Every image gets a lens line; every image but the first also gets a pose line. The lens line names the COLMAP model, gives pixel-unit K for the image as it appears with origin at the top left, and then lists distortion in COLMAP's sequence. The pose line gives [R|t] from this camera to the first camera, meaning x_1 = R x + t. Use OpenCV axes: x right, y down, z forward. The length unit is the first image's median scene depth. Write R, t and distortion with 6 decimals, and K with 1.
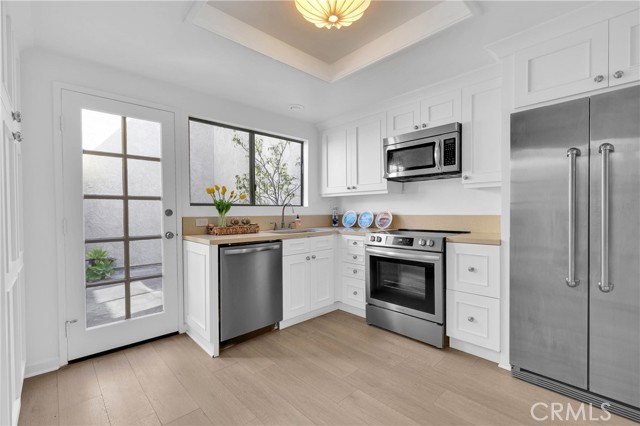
lens RADIAL K [[278.8, 0, 316.4], [0, 278.8, 215.0], [0, 0, 1]] dist [-0.000506, -0.000053]
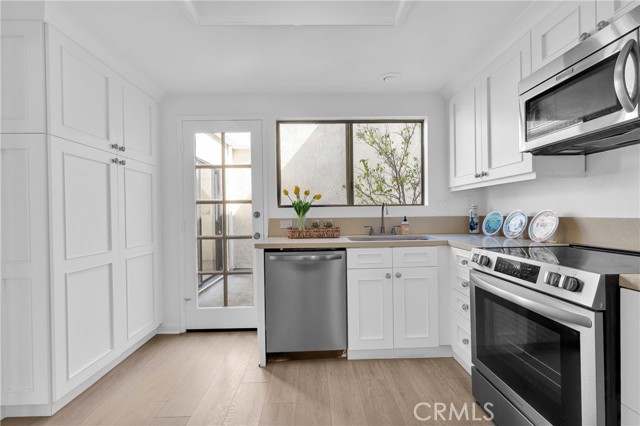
lens RADIAL K [[278.8, 0, 316.4], [0, 278.8, 215.0], [0, 0, 1]] dist [-0.000506, -0.000053]
pose [[0.748823, -0.001461, -0.662768, 0.328580], [0.001166, 0.999999, -0.000887, -0.005841], [0.662769, -0.000109, 0.748824, 0.330627]]
